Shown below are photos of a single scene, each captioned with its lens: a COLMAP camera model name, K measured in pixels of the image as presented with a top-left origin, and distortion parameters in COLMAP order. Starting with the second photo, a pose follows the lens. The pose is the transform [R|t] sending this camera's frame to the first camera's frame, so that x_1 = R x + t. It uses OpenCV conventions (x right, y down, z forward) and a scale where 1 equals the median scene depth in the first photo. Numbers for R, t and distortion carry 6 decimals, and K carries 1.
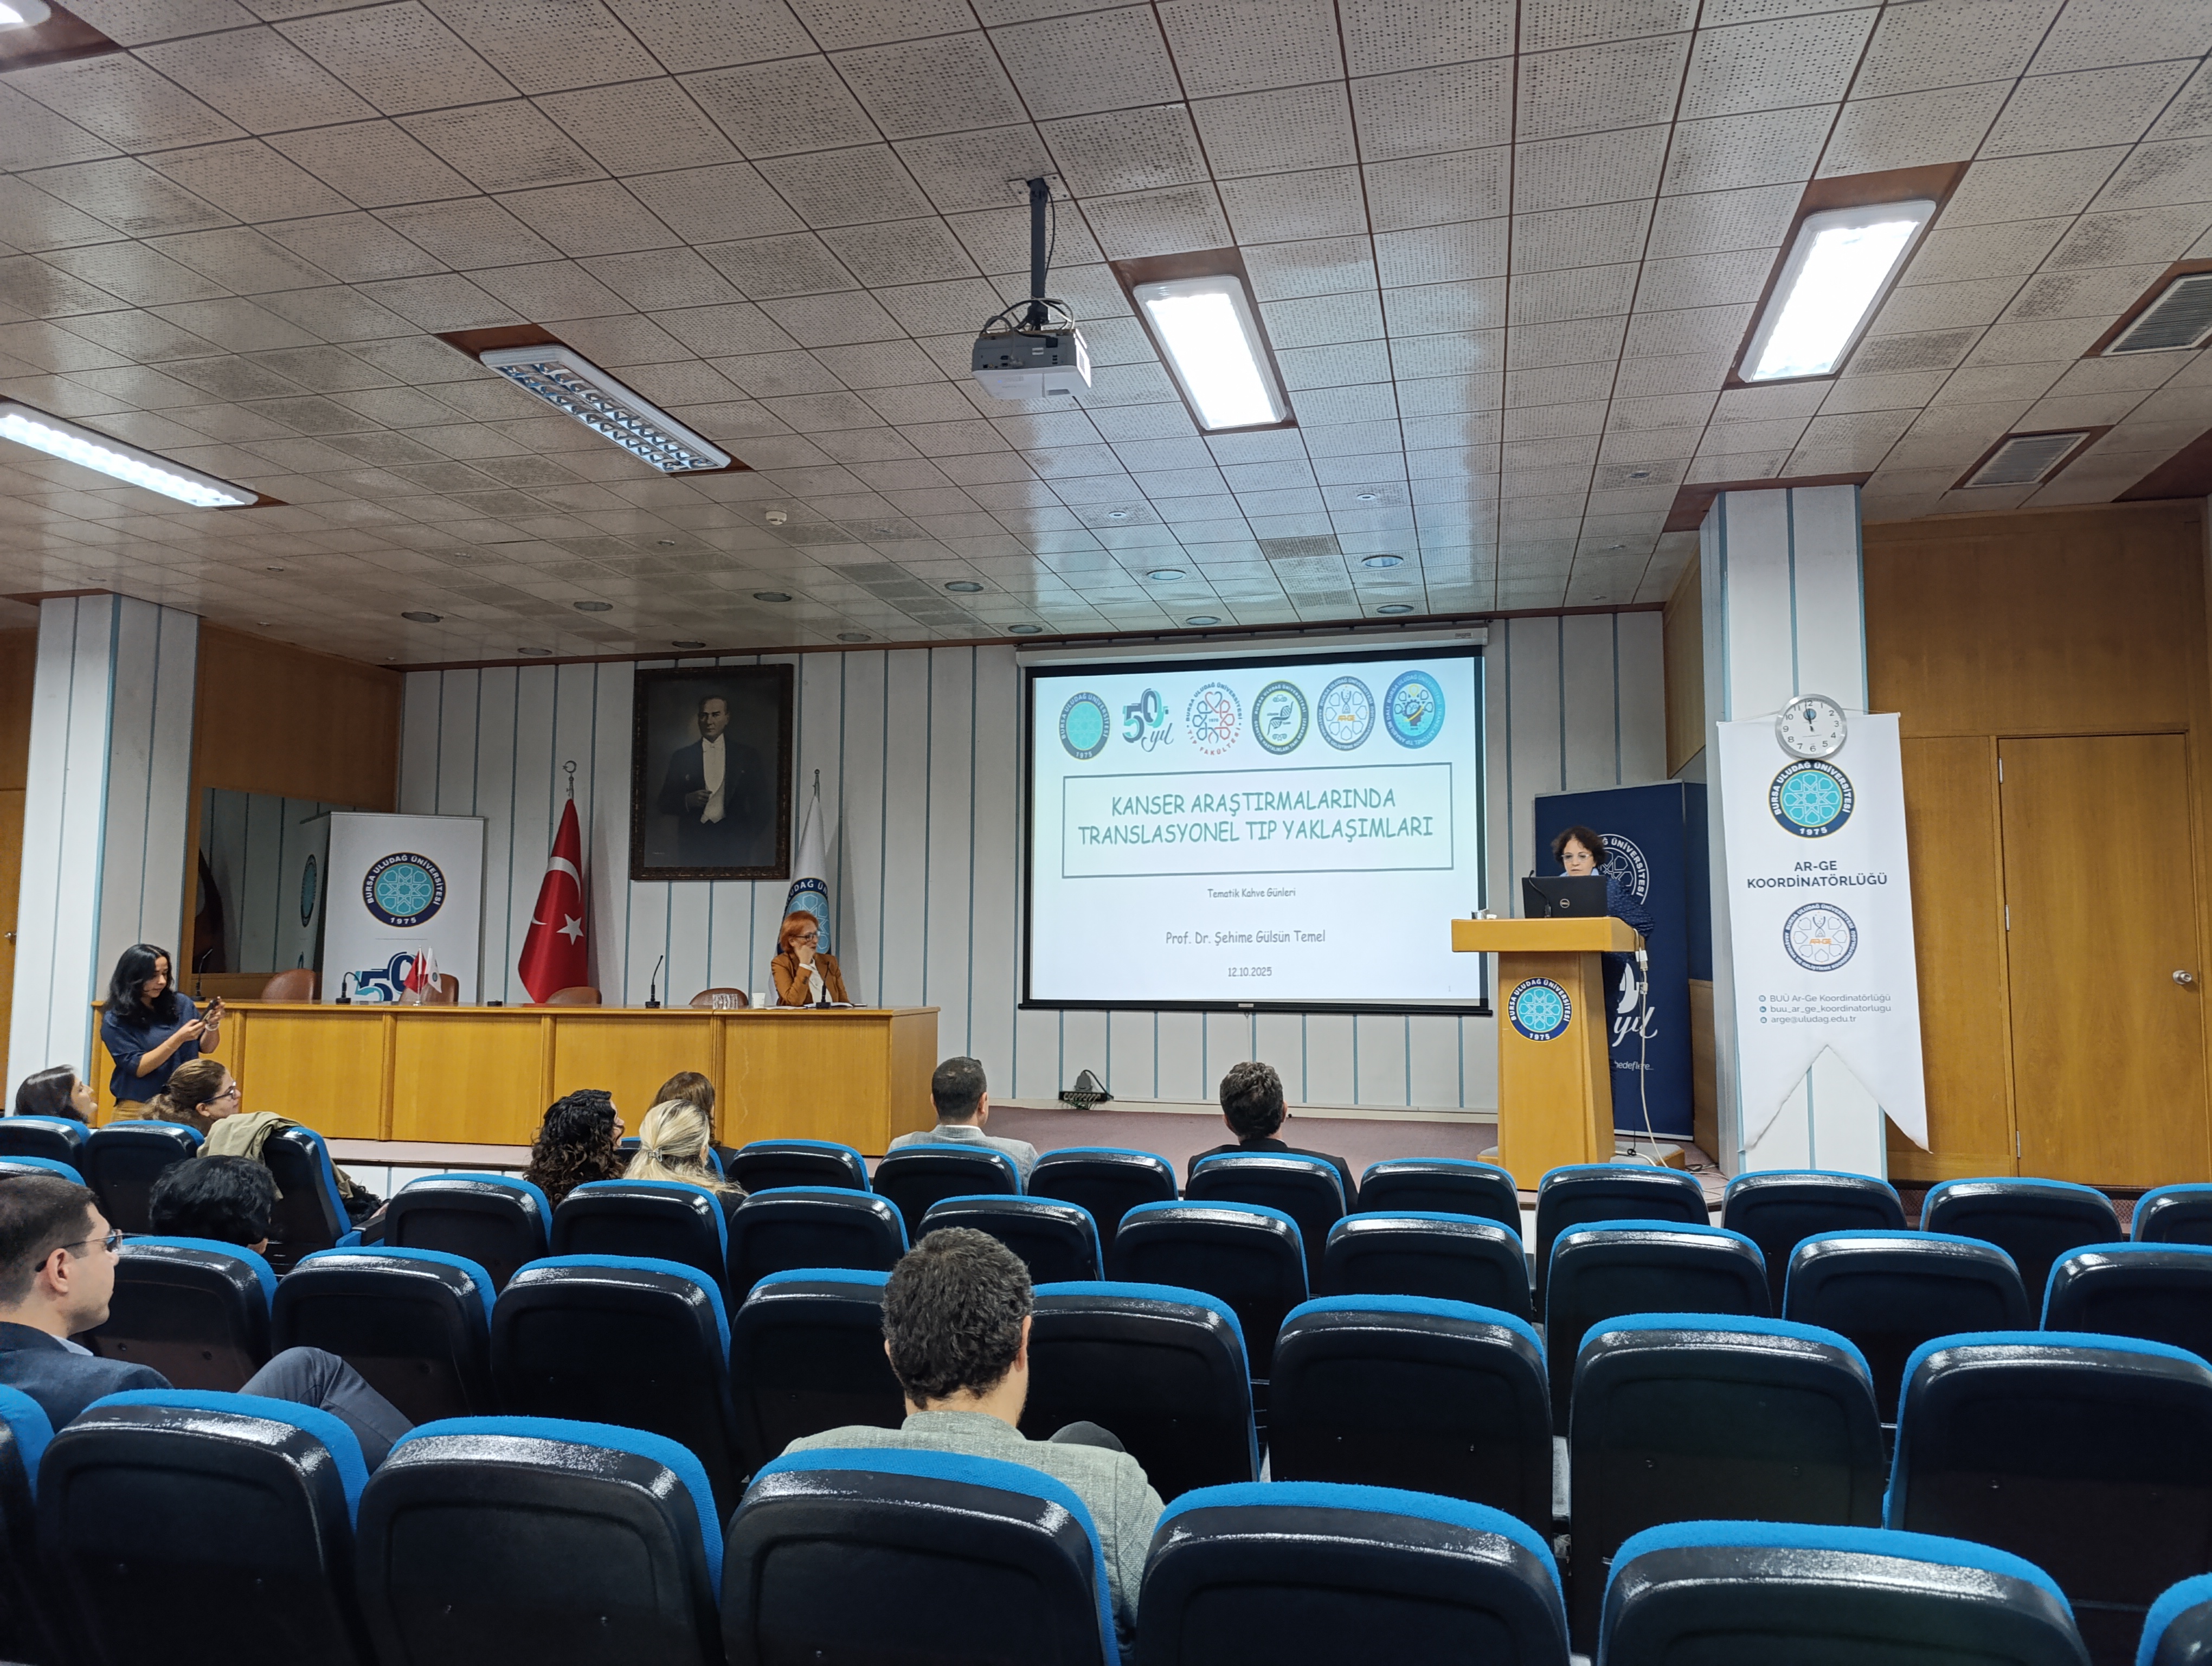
lens RADIAL K [[1512.2, 0, 1118.3], [0, 1512.2, 819.9], [0, 0, 1]] dist [0.027529, -0.028355]
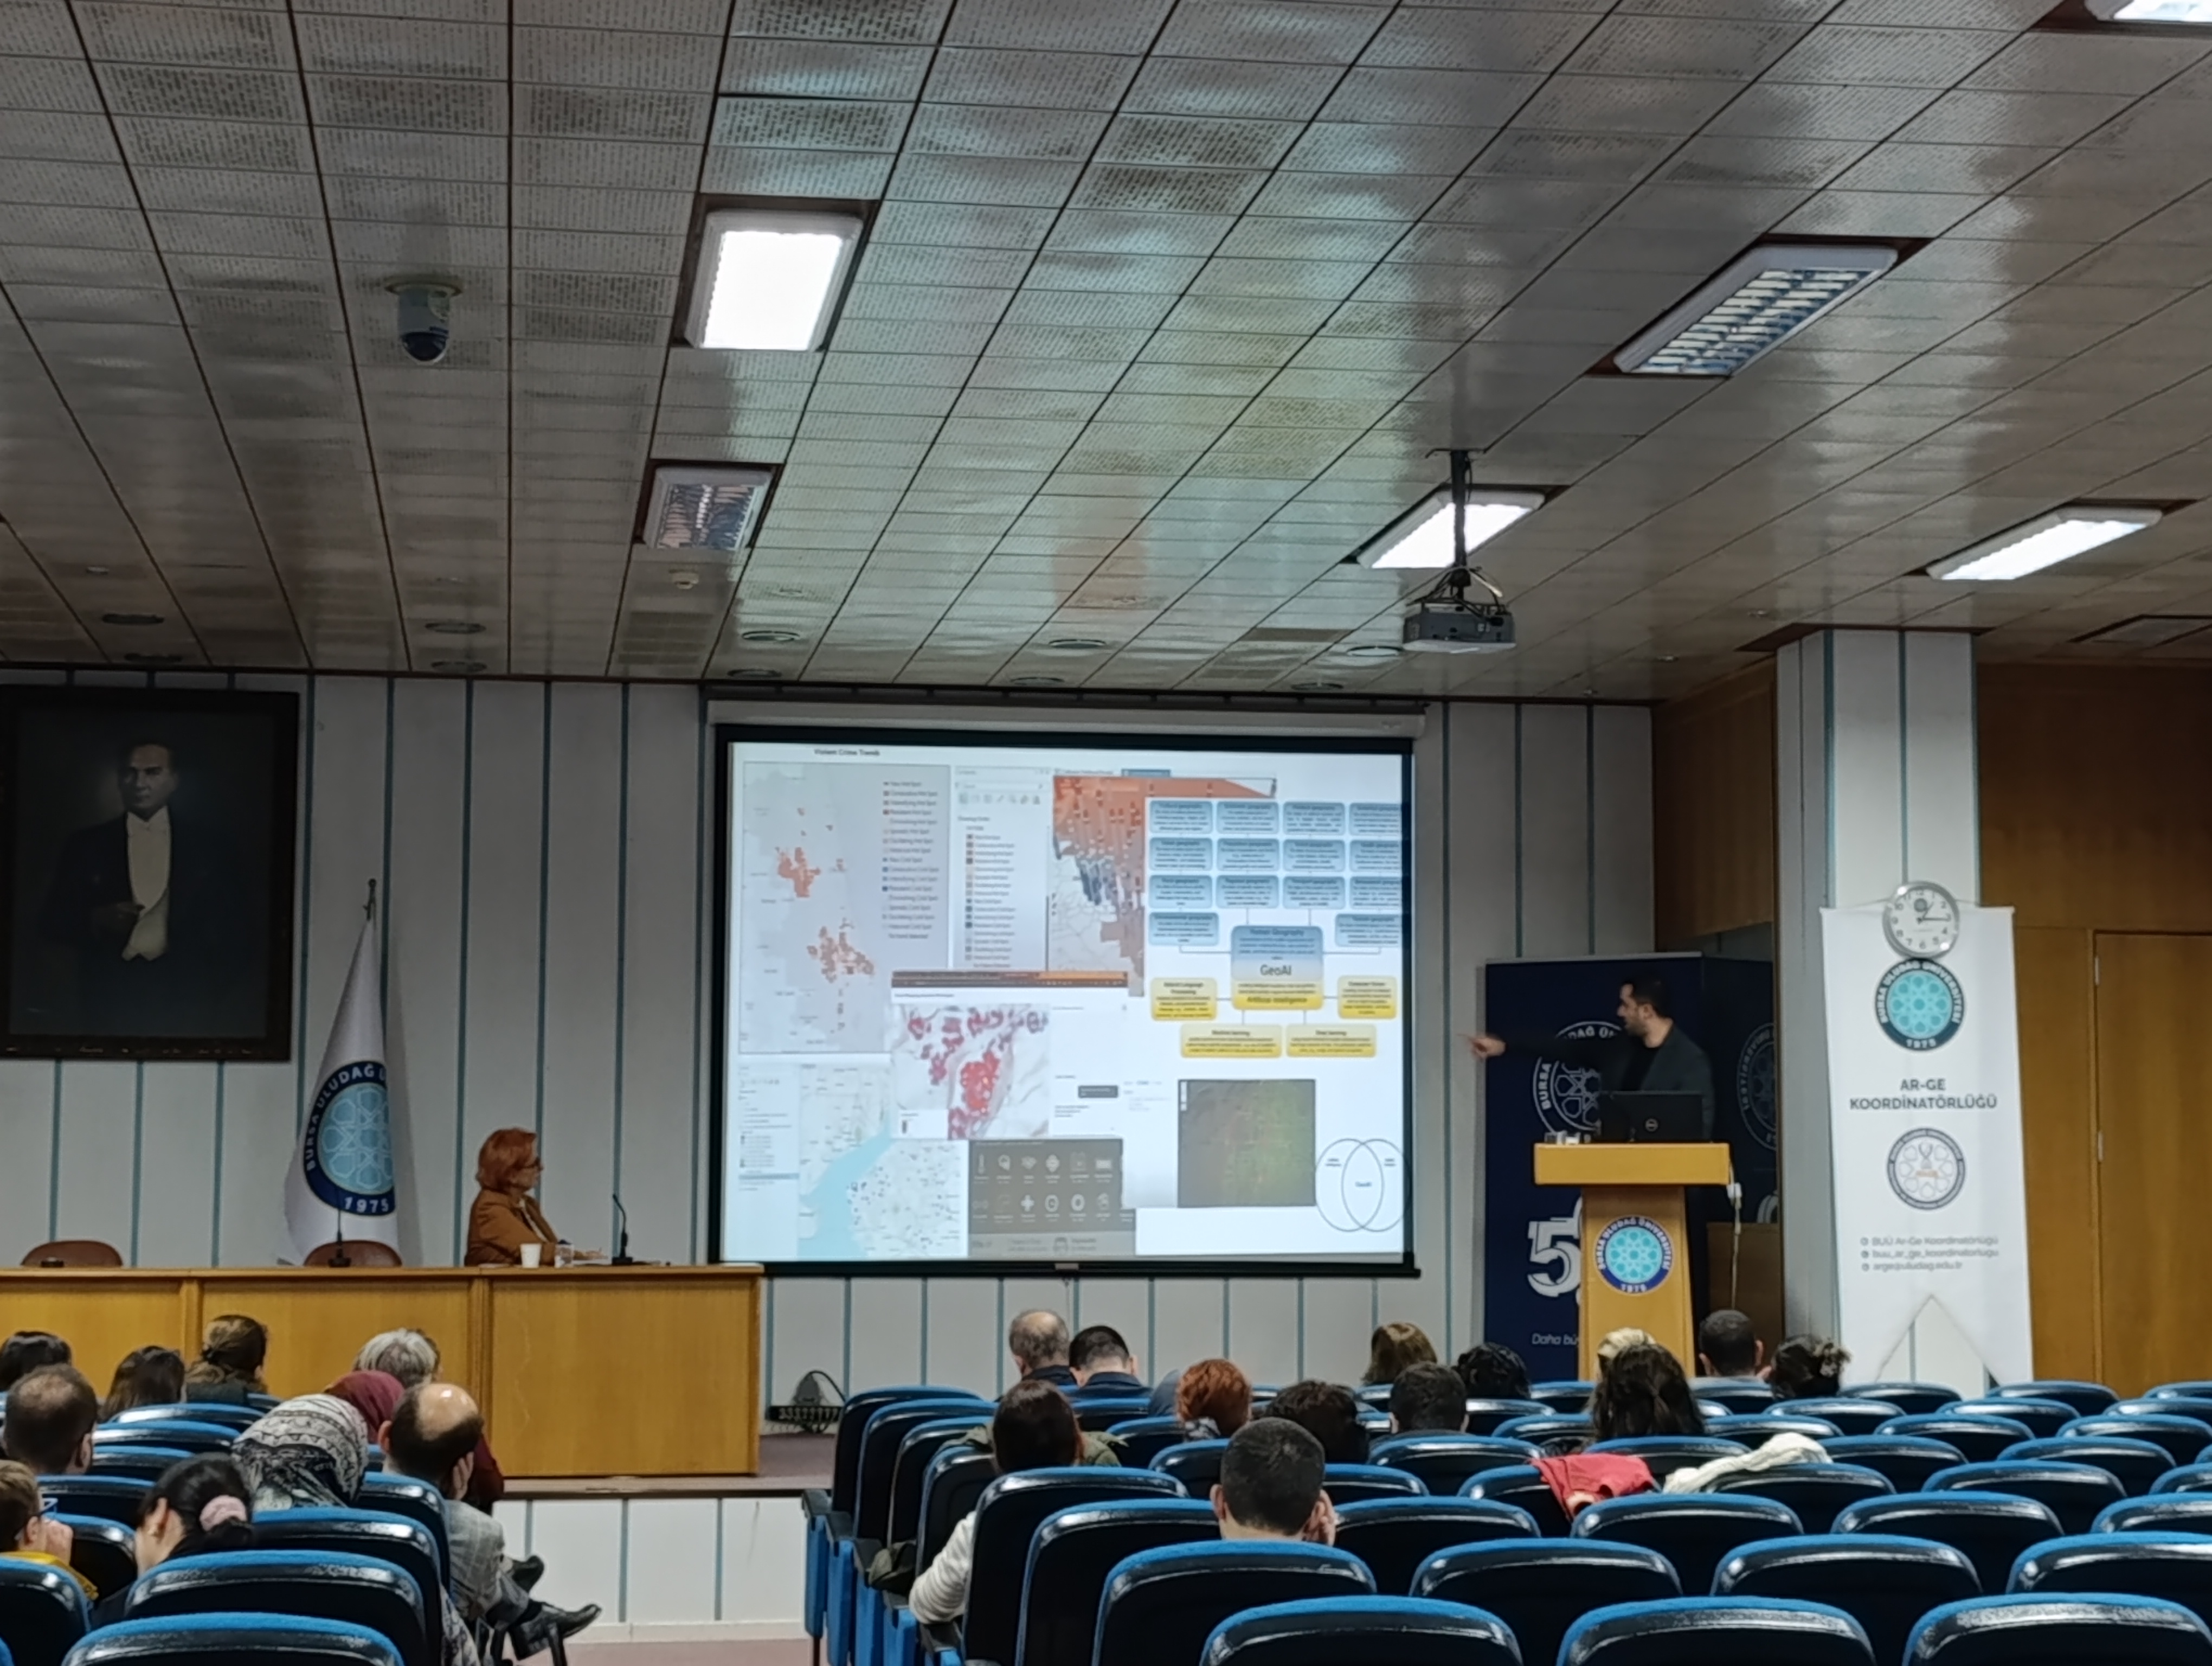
lens RADIAL K [[4061.9, 0, 1164.3], [0, 4061.9, 783.2], [0, 0, 1]] dist [0.073507, 0.000000]
pose [[0.923261, 0.040238, 0.382061, -0.799979], [-0.035777, 0.999183, -0.018778, -0.079150], [-0.382505, 0.003668, 0.923946, -0.930356]]
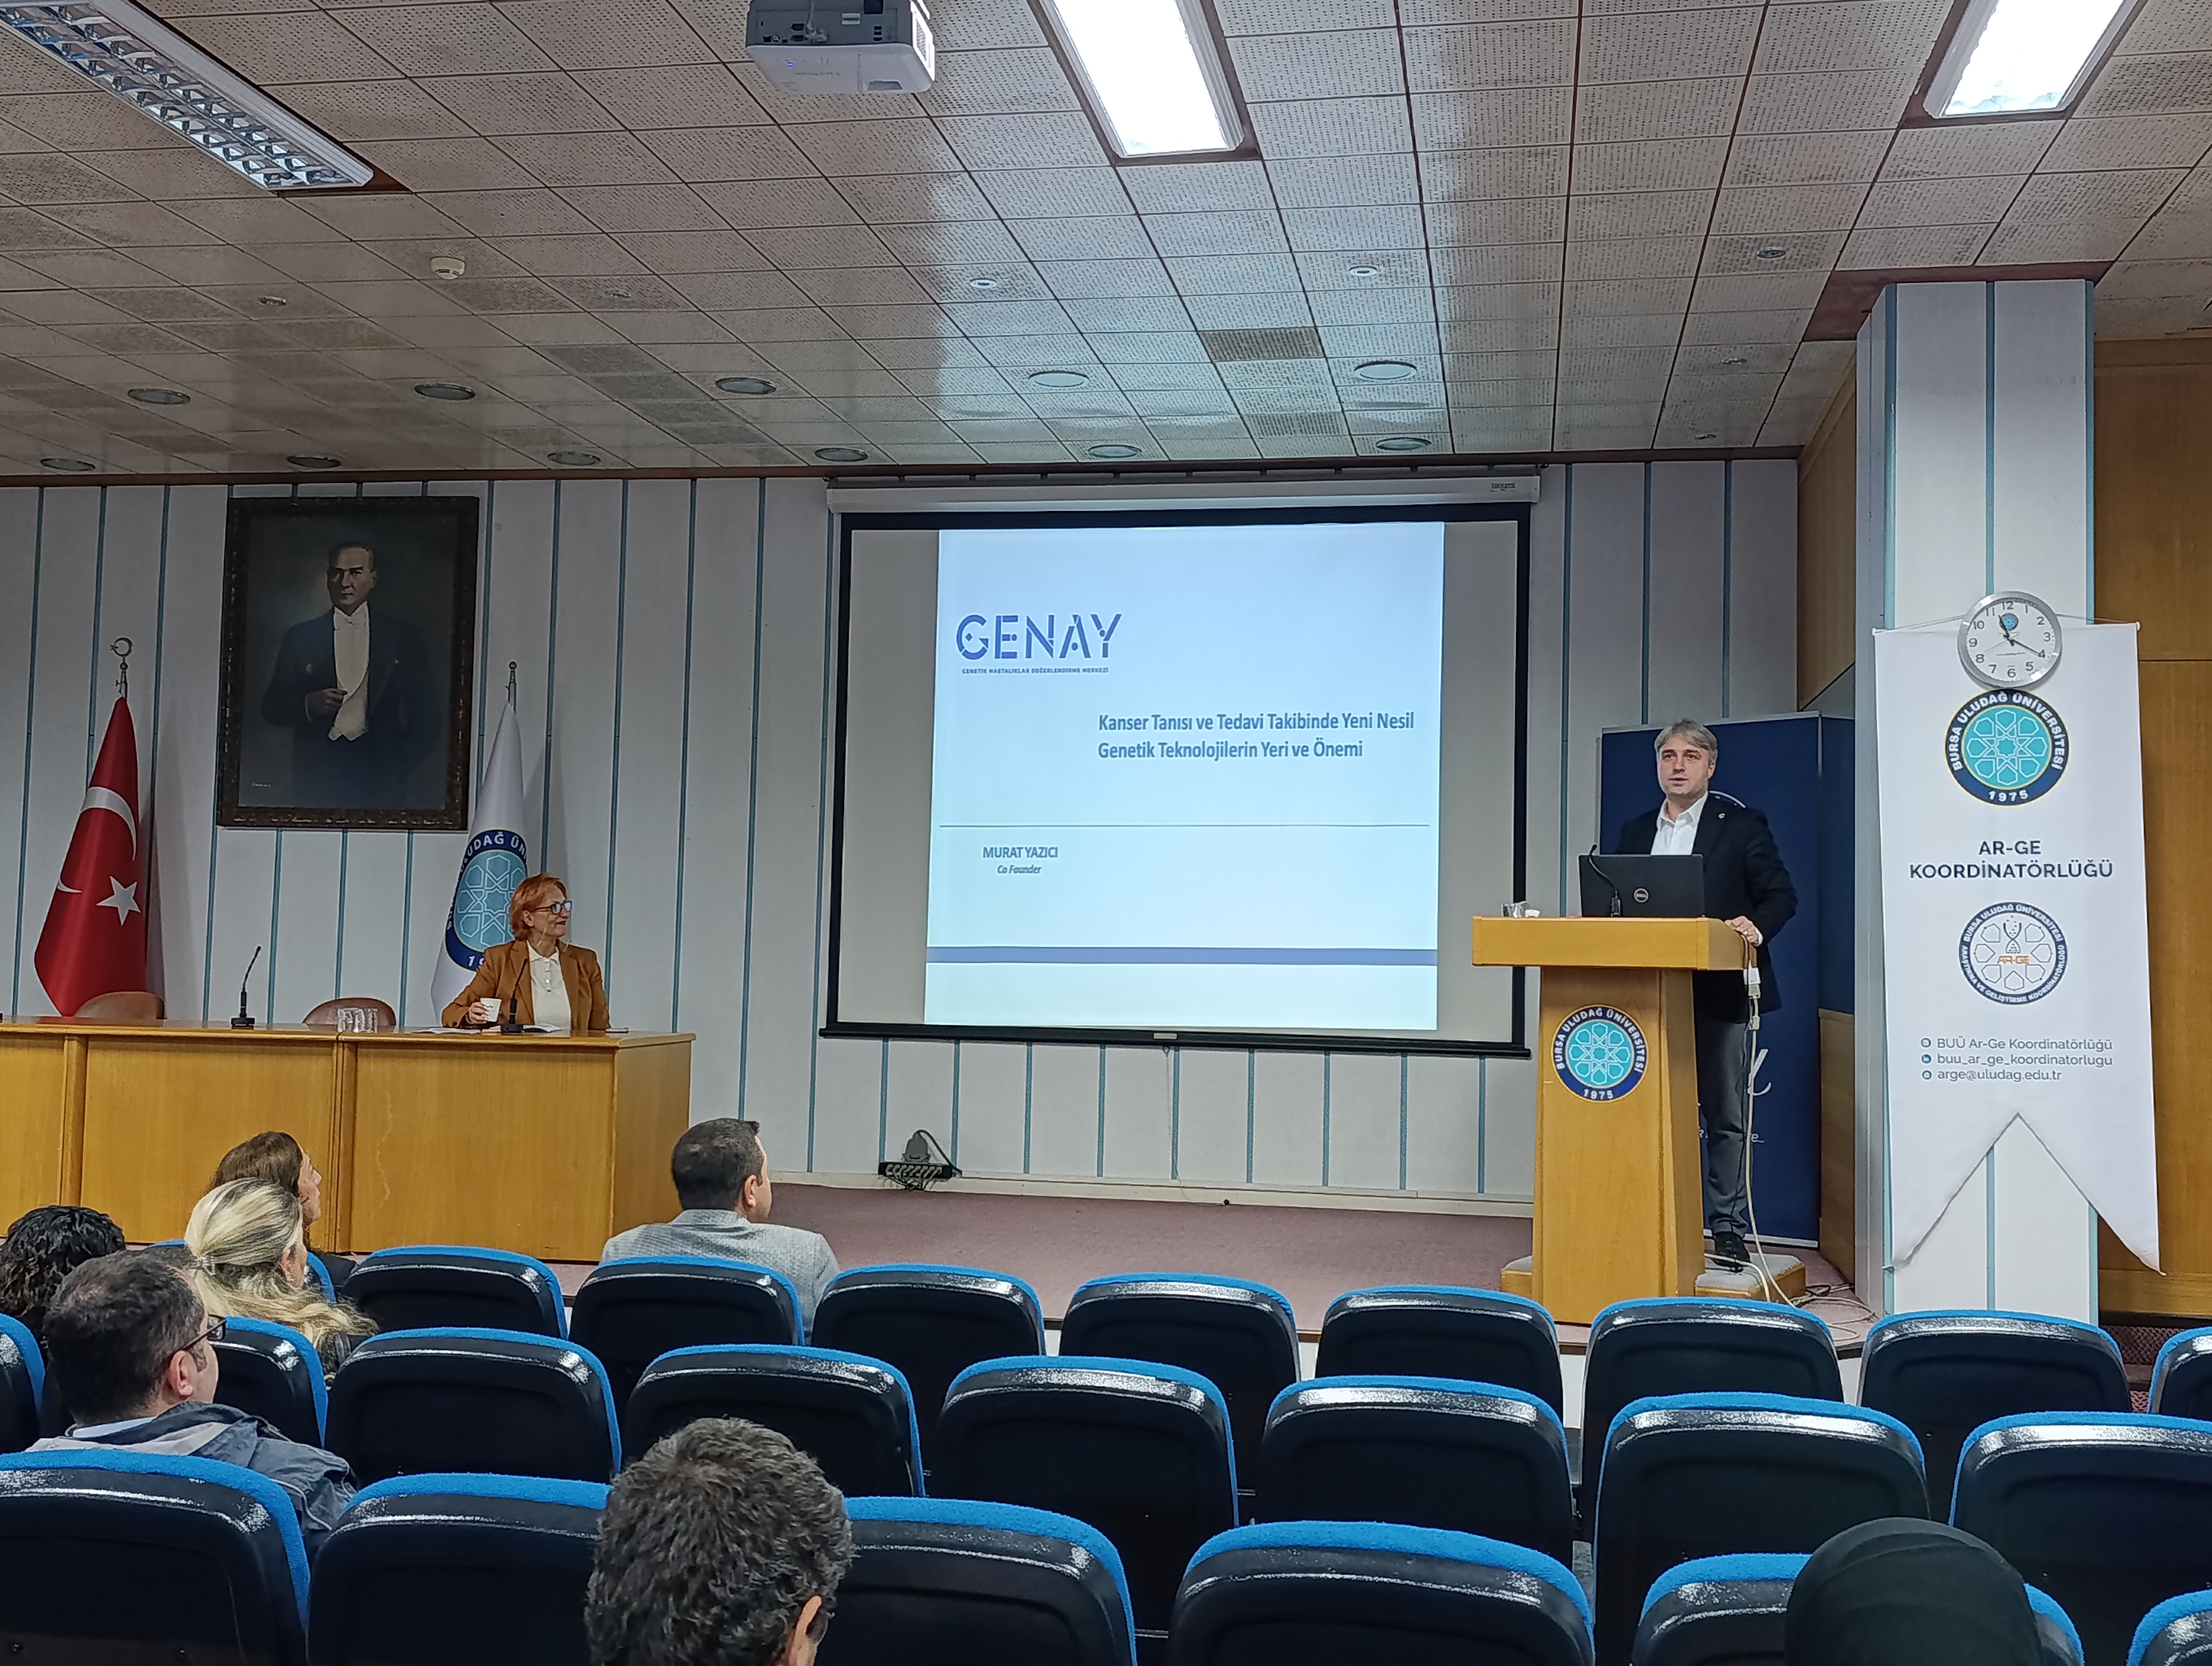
lens RADIAL K [[2264.6, 0, 1131.1], [0, 2264.6, 801.5], [0, 0, 1]] dist [0.022157, 0.000000]
pose [[0.997713, 0.022515, 0.063728, 0.006173], [-0.024071, 0.999428, 0.023757, -0.004556], [-0.063157, -0.025237, 0.997684, 0.021177]]
